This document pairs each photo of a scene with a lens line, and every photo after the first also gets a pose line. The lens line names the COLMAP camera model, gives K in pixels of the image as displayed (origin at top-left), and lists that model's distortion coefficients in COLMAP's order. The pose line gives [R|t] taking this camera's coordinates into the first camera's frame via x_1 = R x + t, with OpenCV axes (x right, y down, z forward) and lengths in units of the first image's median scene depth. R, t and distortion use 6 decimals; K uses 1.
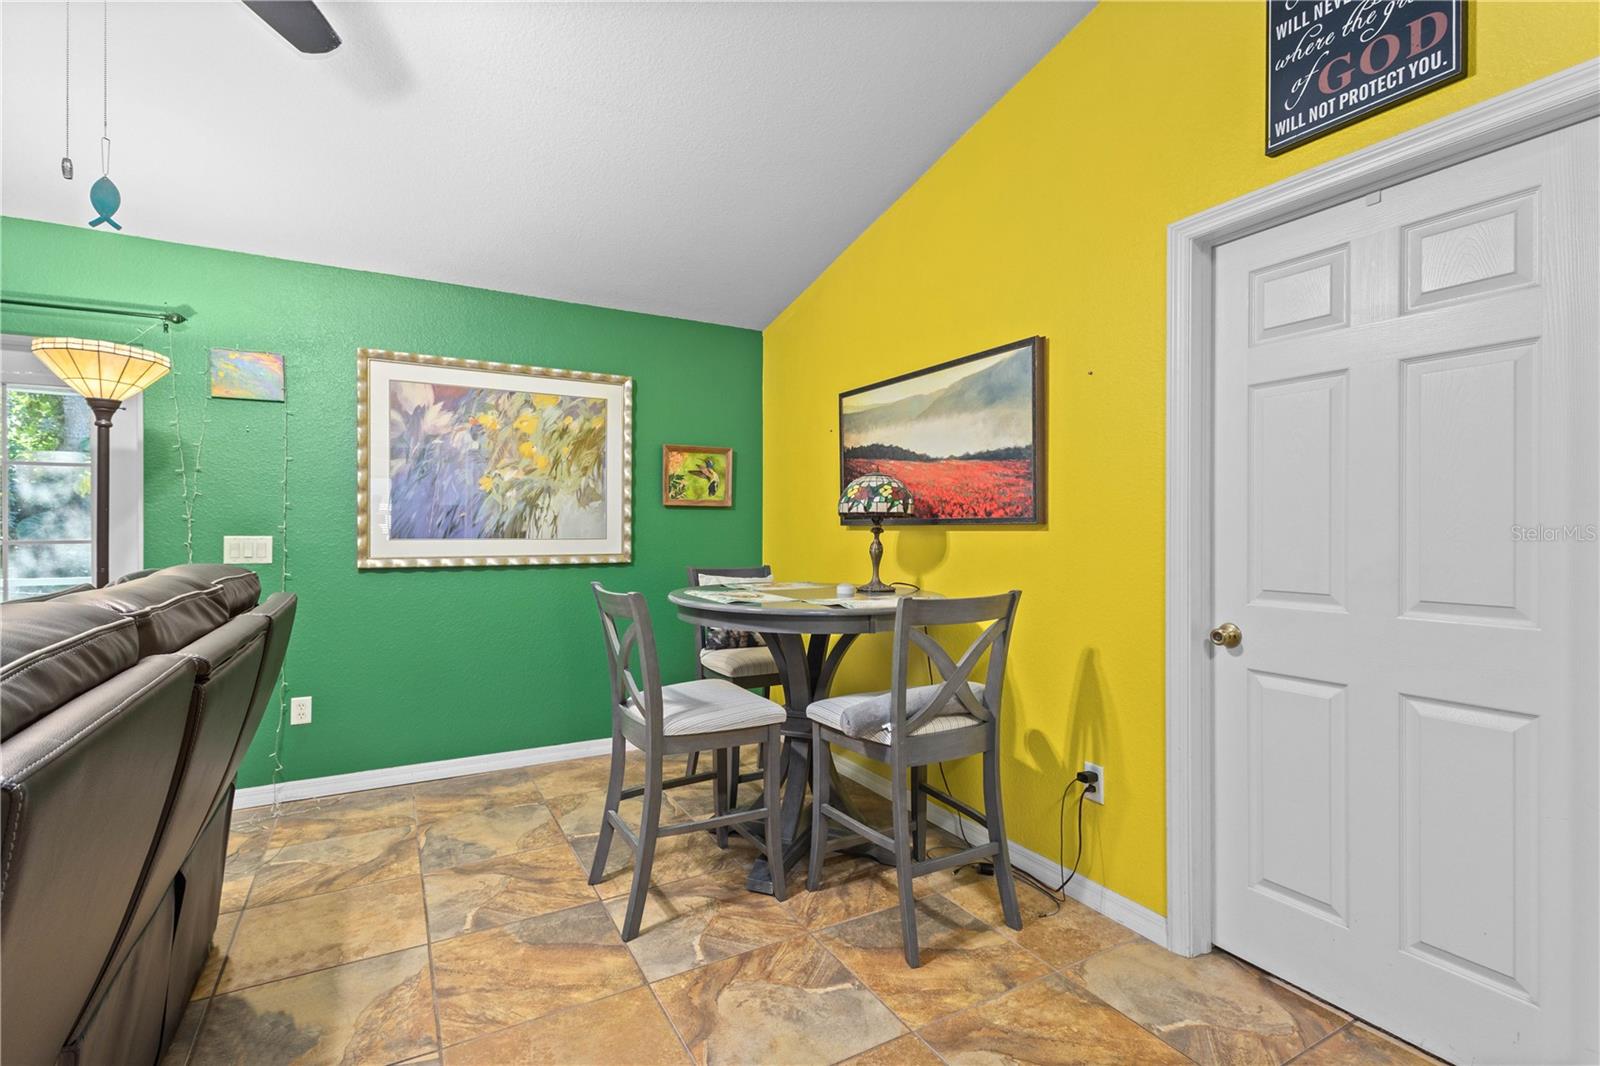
lens RADIAL K [[732.7, 0, 802.6], [0, 732.7, 530.1], [0, 0, 1]] dist [0.003270, -0.000533]
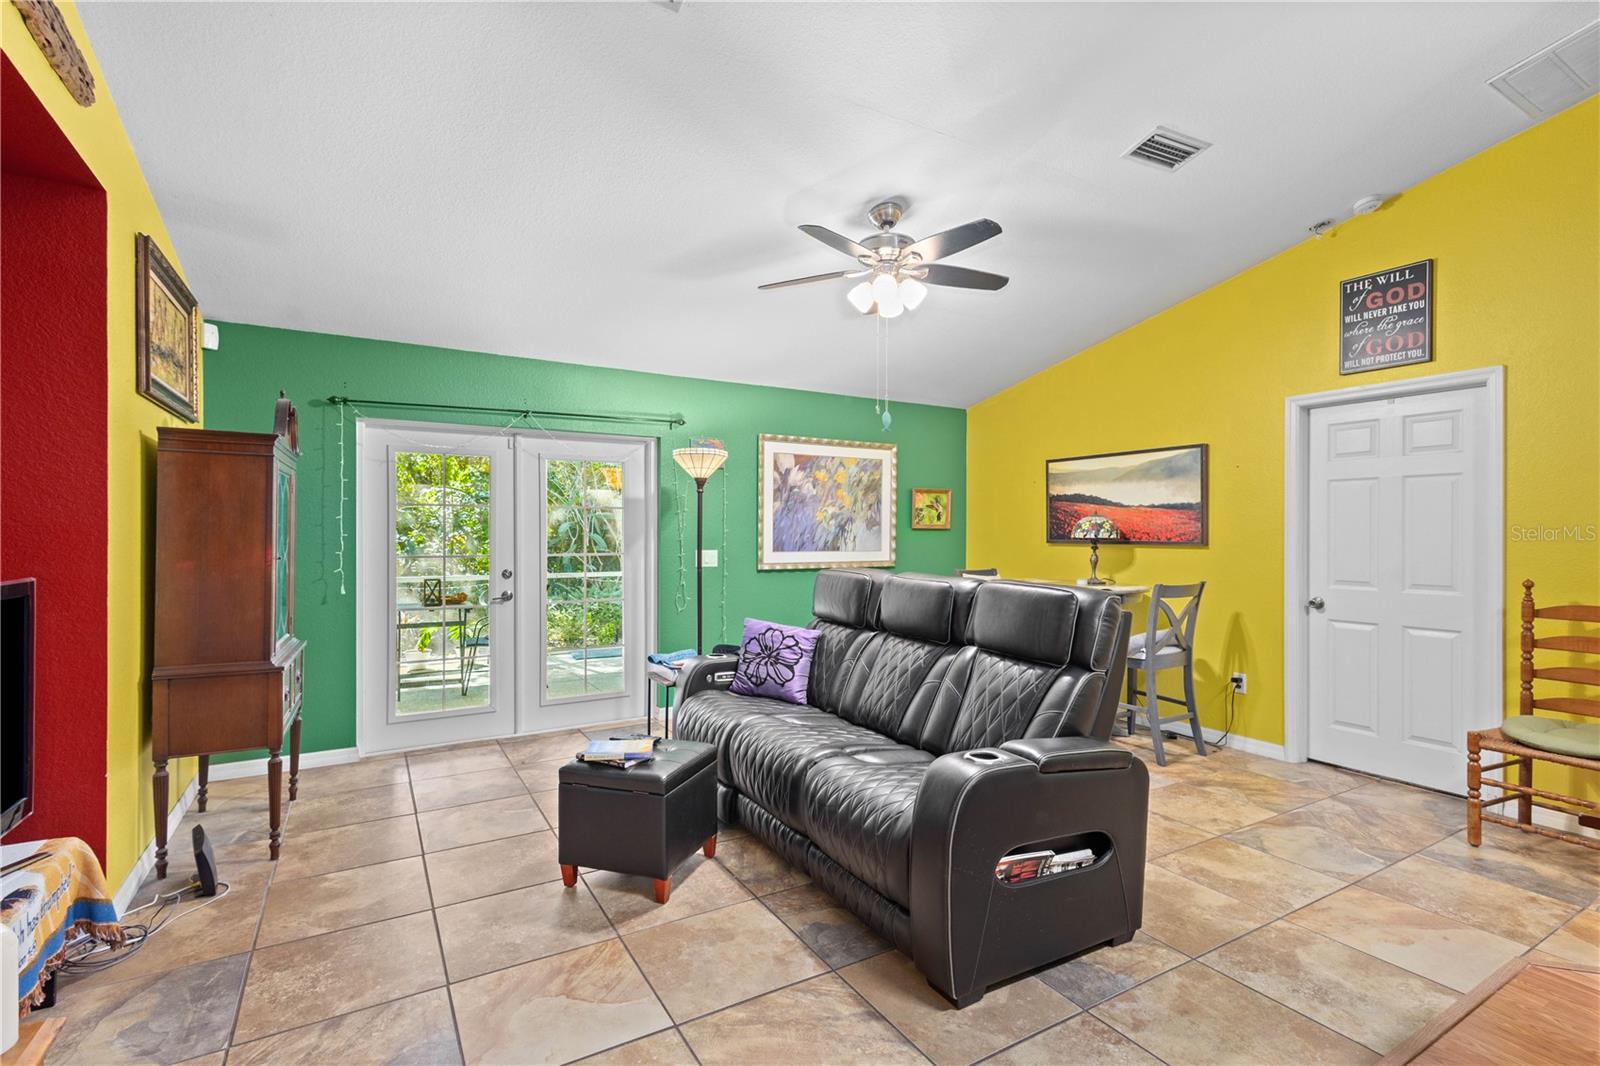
lens RADIAL K [[740.5, 0, 795.4], [0, 740.5, 533.0], [0, 0, 1]] dist [0.003805, 0.000149]
pose [[0.999931, 0.001390, 0.011654, -0.538712], [-0.001392, 0.999999, 0.000138, -0.029291], [-0.011654, -0.000154, 0.999932, -0.628032]]
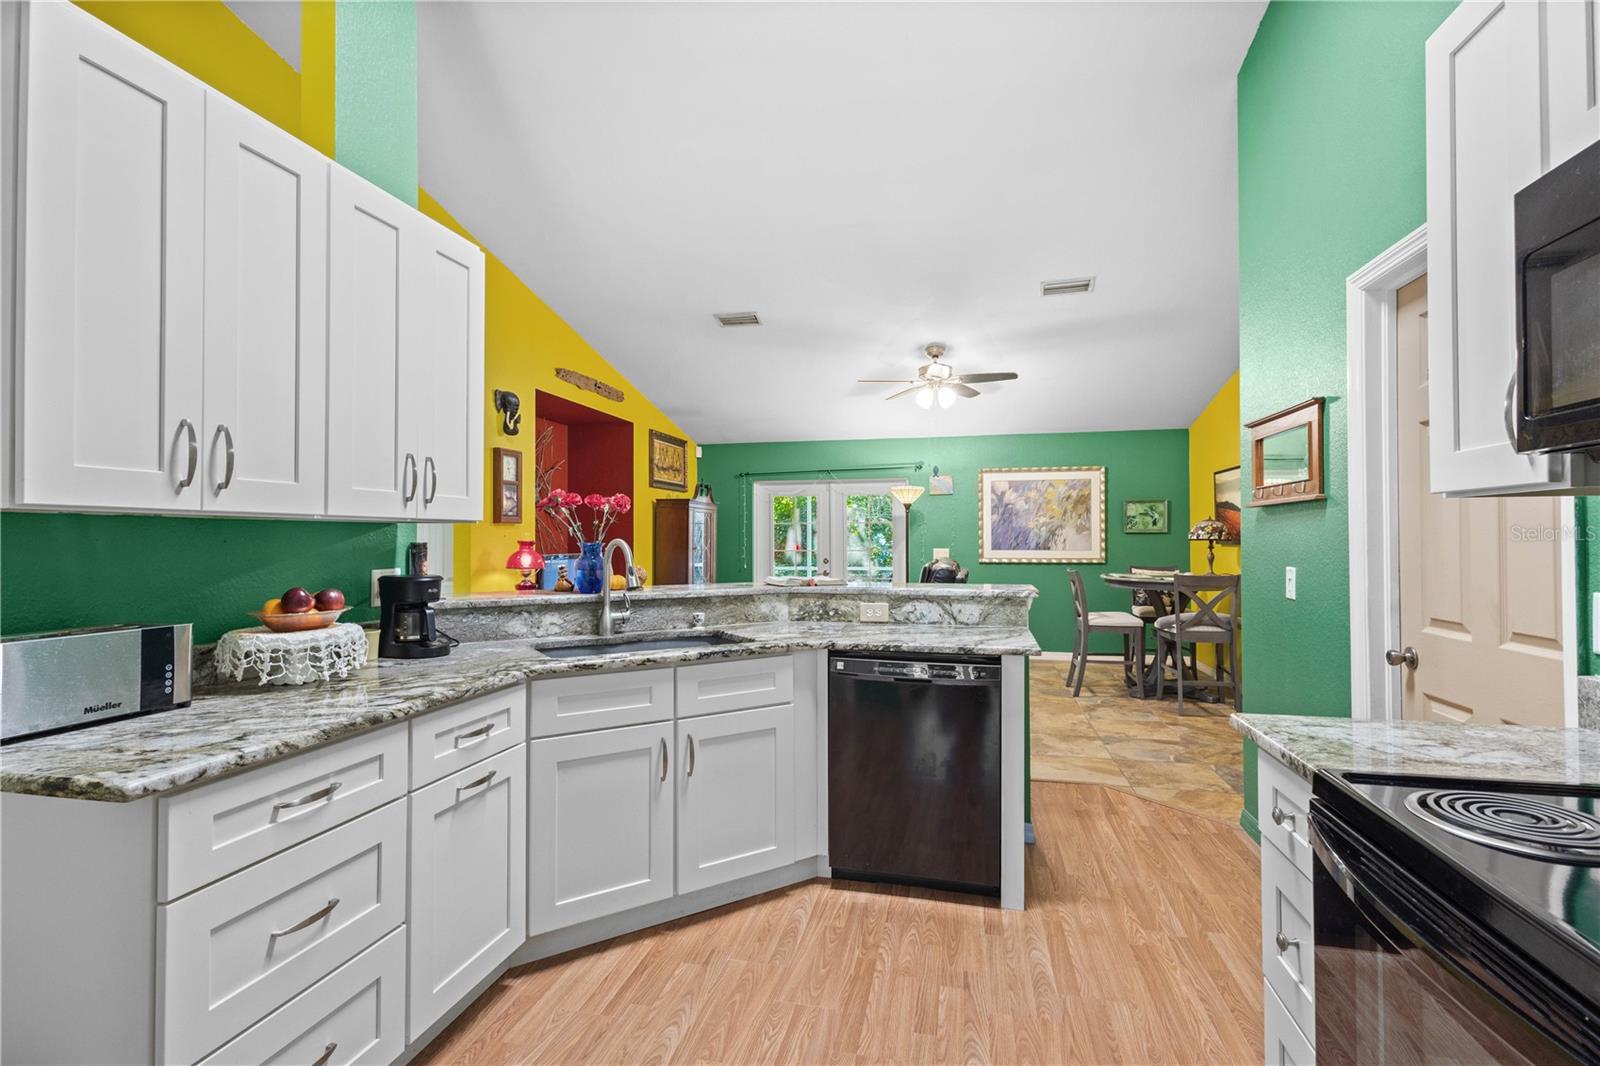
lens RADIAL K [[740.5, 0, 795.4], [0, 740.5, 533.0], [0, 0, 1]] dist [0.003805, 0.000149]
pose [[0.729270, -0.009602, -0.684158, 0.585434], [0.003370, 0.999940, -0.010442, -0.018988], [0.684218, 0.005310, 0.729259, -1.127942]]
